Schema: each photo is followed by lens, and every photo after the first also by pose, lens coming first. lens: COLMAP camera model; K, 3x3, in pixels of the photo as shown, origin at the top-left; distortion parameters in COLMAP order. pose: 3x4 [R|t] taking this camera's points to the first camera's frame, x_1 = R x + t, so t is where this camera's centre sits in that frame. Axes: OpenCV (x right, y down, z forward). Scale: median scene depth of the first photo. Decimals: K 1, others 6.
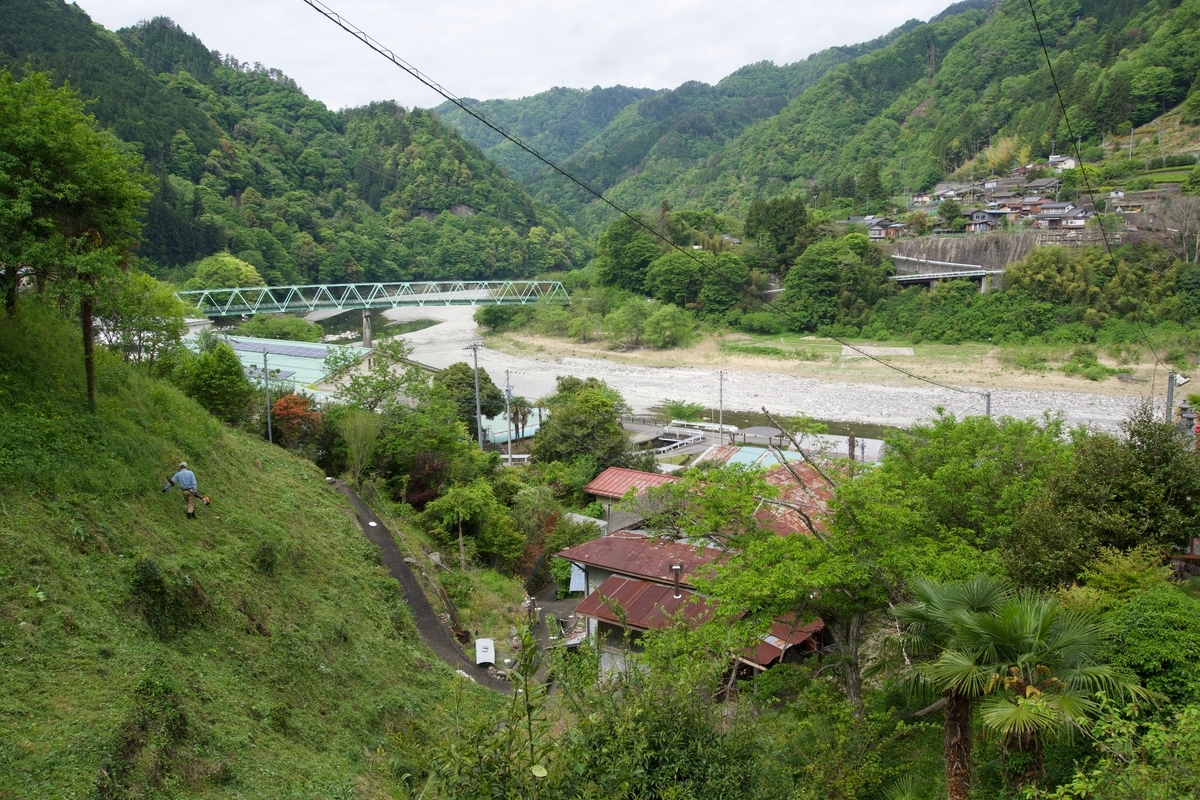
lens RADIAL K [[1062.7, 0, 599.3], [0, 1062.7, 399.8], [0, 0, 1]] dist [-0.018499, -0.009058]
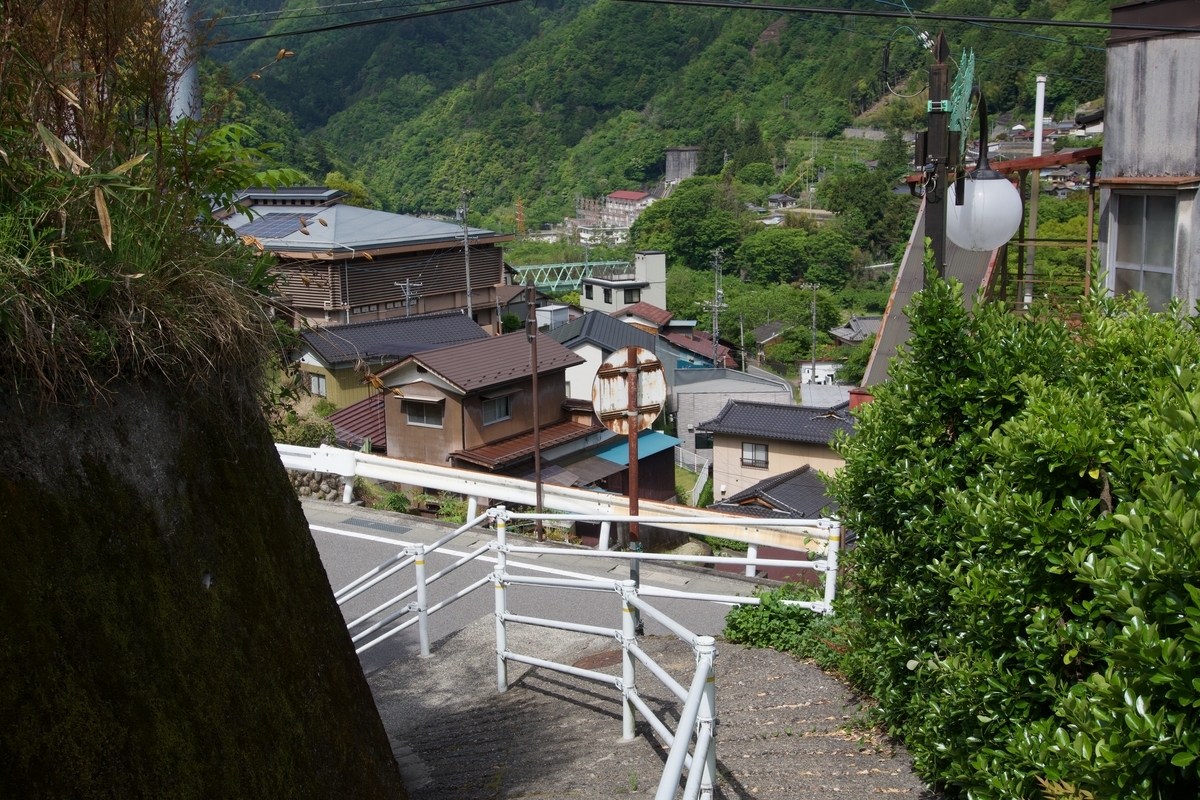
lens RADIAL K [[1397.5, 0, 599.4], [0, 1397.5, 402.8], [0, 0, 1]] dist [-0.007205, 0.000000]
pose [[0.953677, -0.061375, 0.294506, -0.190038], [0.053827, 0.997982, 0.033677, -0.013306], [-0.295978, -0.016265, 0.955056, -0.074838]]
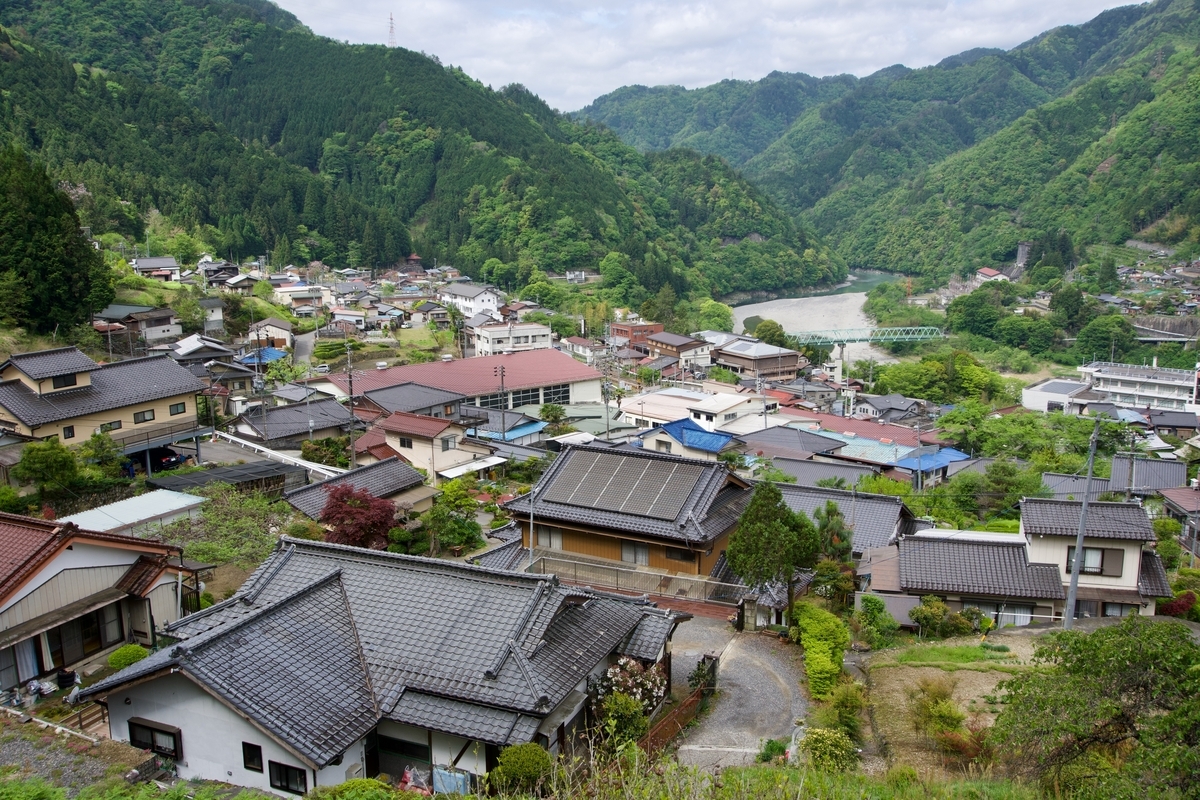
lens RADIAL K [[1062.7, 0, 595.1], [0, 1062.7, 393.6], [0, 0, 1]] dist [-0.018499, -0.009058]
pose [[0.995079, 0.023324, -0.096305, -0.197697], [-0.019624, 0.999039, 0.039189, -0.025532], [0.097127, -0.037106, 0.994580, -0.392633]]
